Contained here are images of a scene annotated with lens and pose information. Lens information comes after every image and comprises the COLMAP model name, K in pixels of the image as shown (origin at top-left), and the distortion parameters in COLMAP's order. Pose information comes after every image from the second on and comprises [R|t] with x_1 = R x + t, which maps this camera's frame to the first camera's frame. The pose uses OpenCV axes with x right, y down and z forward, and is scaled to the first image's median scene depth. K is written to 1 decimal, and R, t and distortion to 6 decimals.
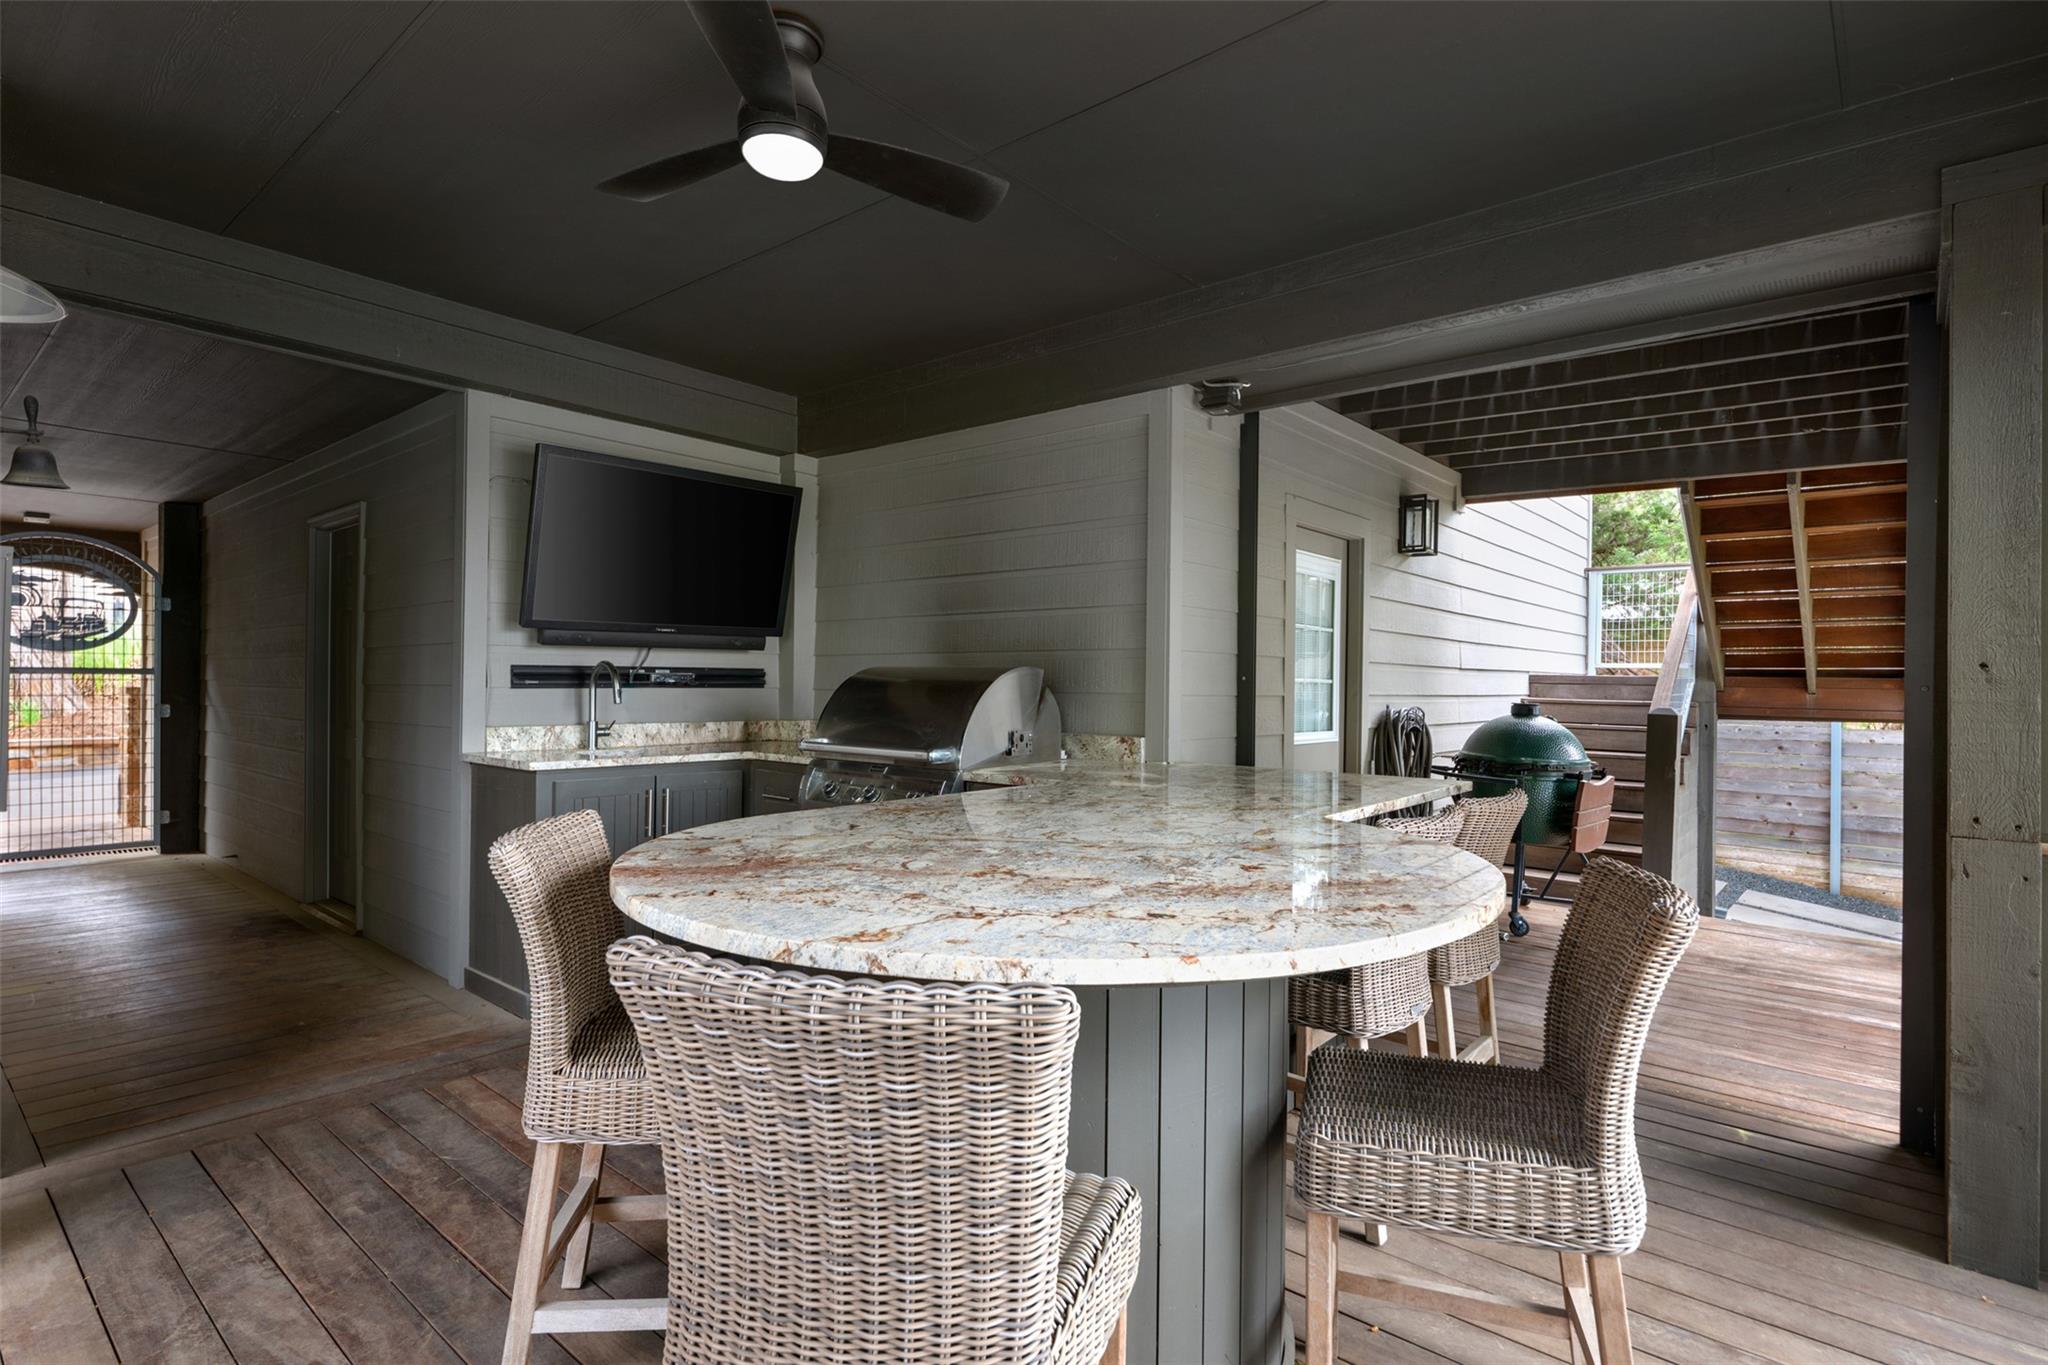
lens RADIAL K [[1028.9, 0, 1023.5], [0, 1028.9, 678.7], [0, 0, 1]] dist [0.001622, 0.000030]
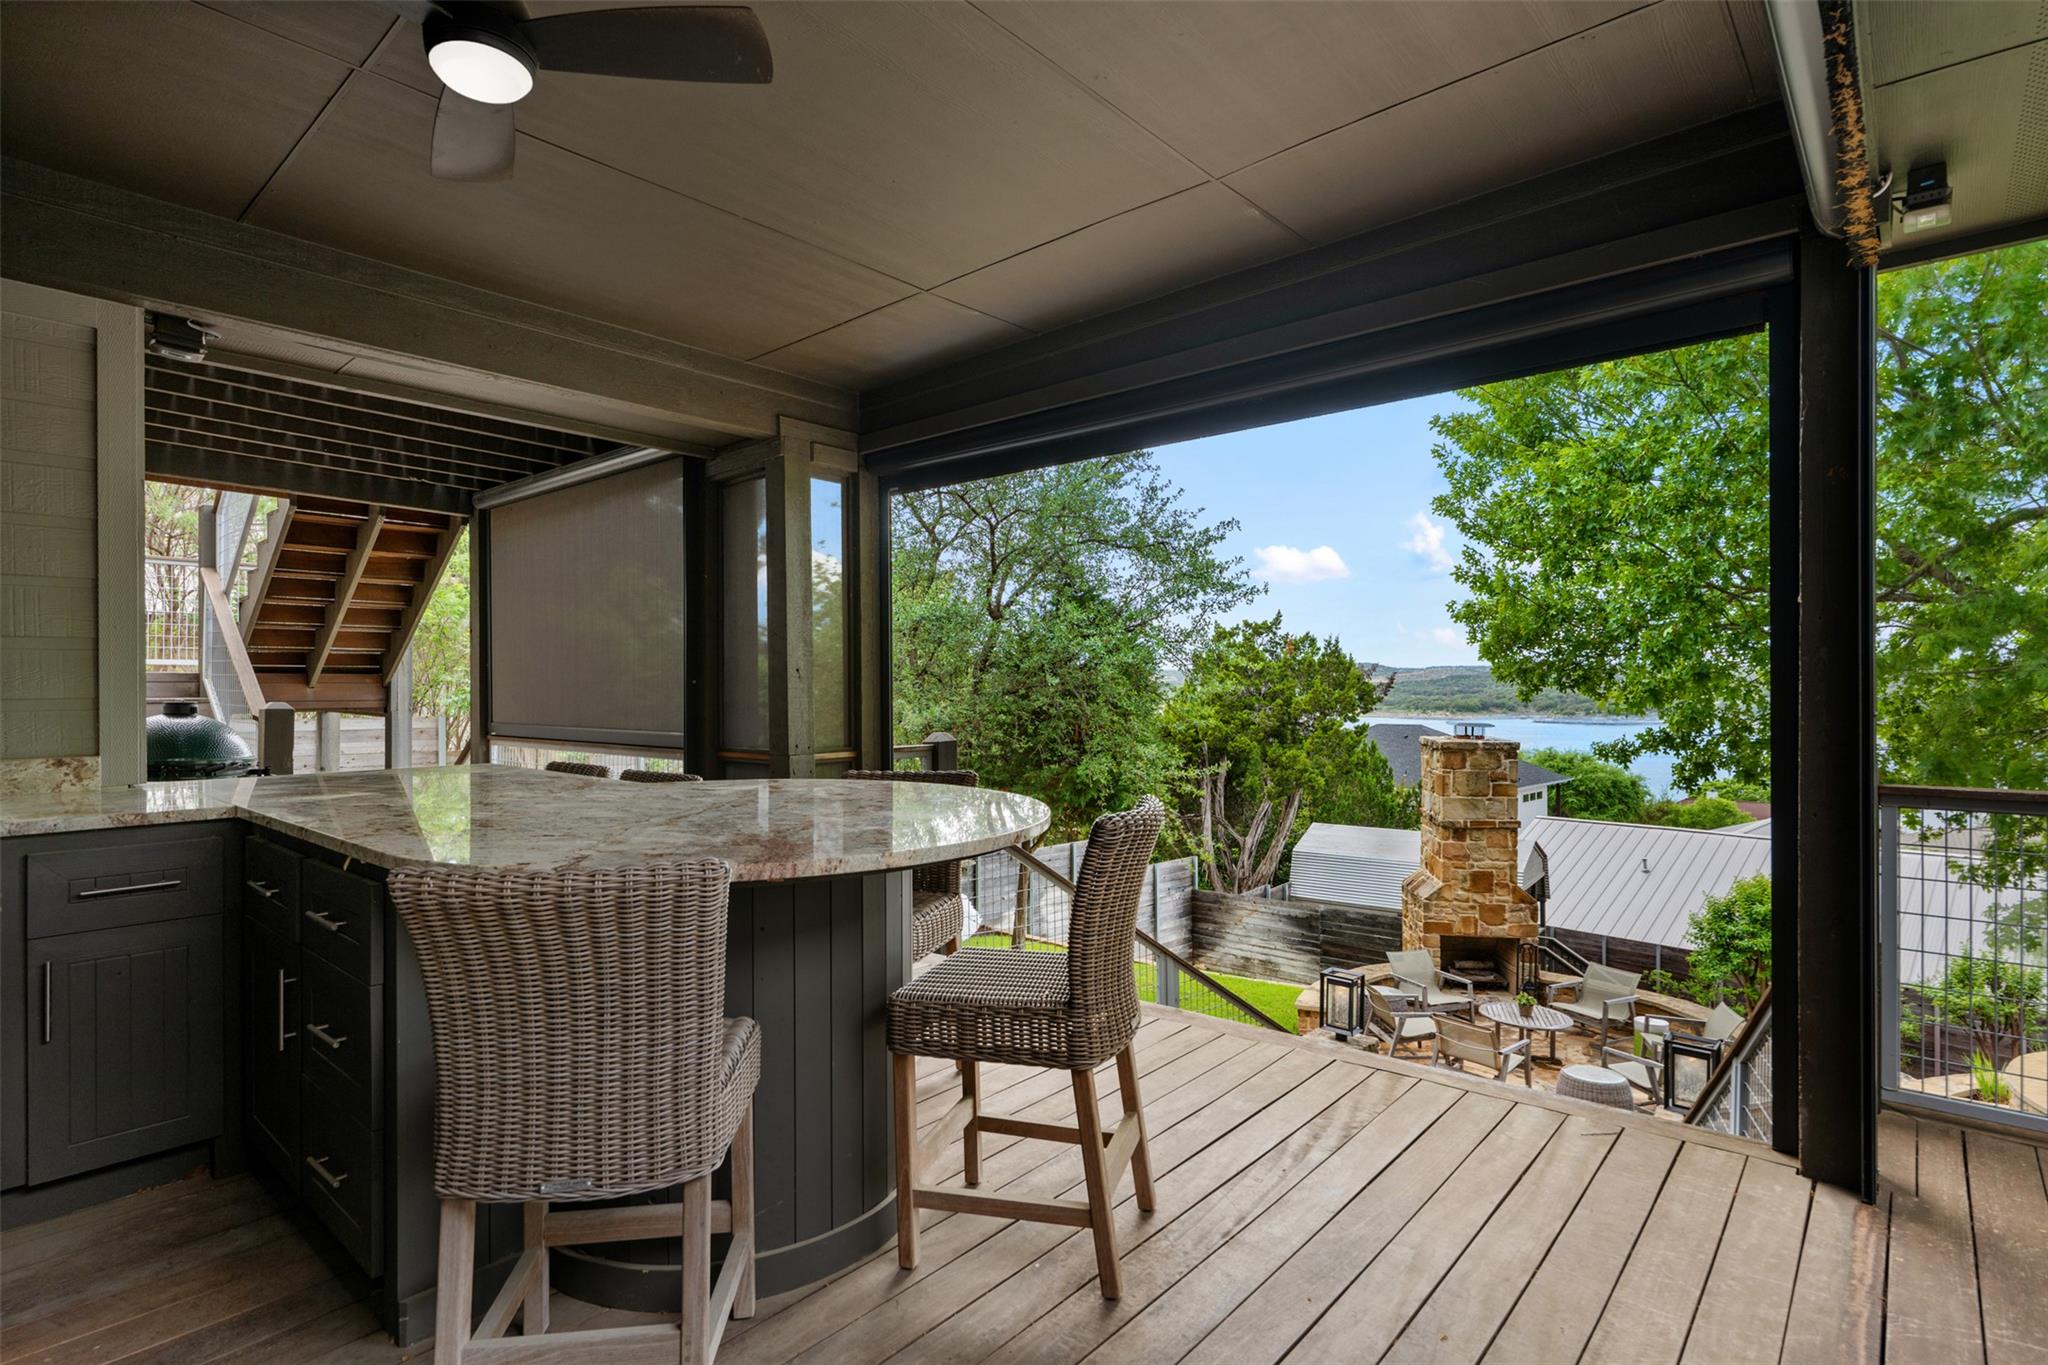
lens RADIAL K [[1028.9, 0, 1019.7], [0, 1028.9, 682.1], [0, 0, 1]] dist [0.001622, 0.000030]
pose [[0.022045, -0.012641, 0.999677, -0.446085], [0.006009, 0.999904, 0.012511, -0.002165], [-0.999739, 0.005732, 0.022119, 0.213481]]
